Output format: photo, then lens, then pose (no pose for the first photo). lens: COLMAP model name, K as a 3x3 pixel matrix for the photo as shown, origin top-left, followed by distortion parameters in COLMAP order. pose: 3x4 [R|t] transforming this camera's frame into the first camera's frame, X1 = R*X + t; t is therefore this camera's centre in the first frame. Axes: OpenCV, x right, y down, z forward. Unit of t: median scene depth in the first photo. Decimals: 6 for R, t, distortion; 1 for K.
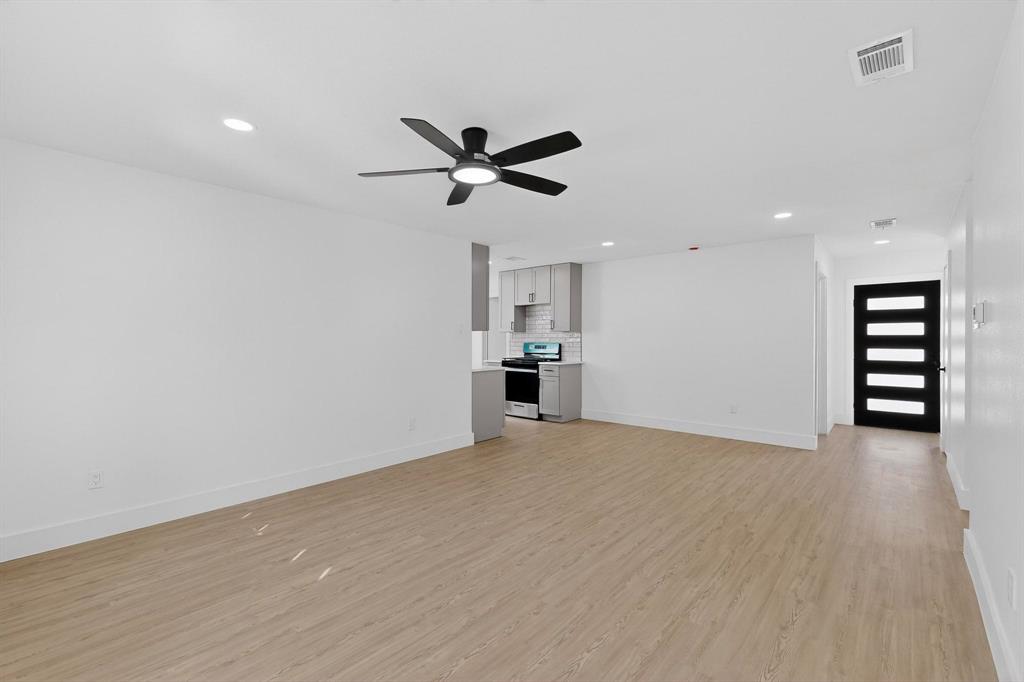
lens RADIAL K [[447.7, 0, 512.6], [0, 447.7, 341.1], [0, 0, 1]] dist [0.021257, -0.000358]
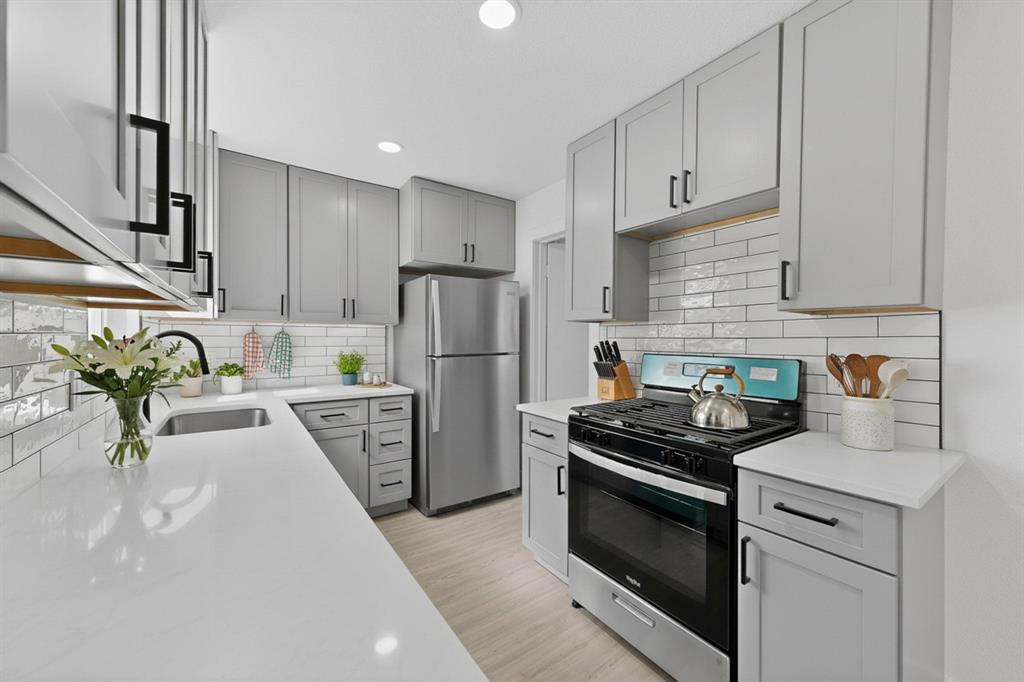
lens RADIAL K [[395.9, 0, 511.1], [0, 395.9, 339.3], [0, 0, 1]] dist [0.000807, 0.000023]
pose [[0.972279, 0.000948, -0.233820, -0.001022], [-0.000260, 0.999996, 0.002974, -0.007536], [0.233822, -0.002830, 0.972275, 0.728117]]
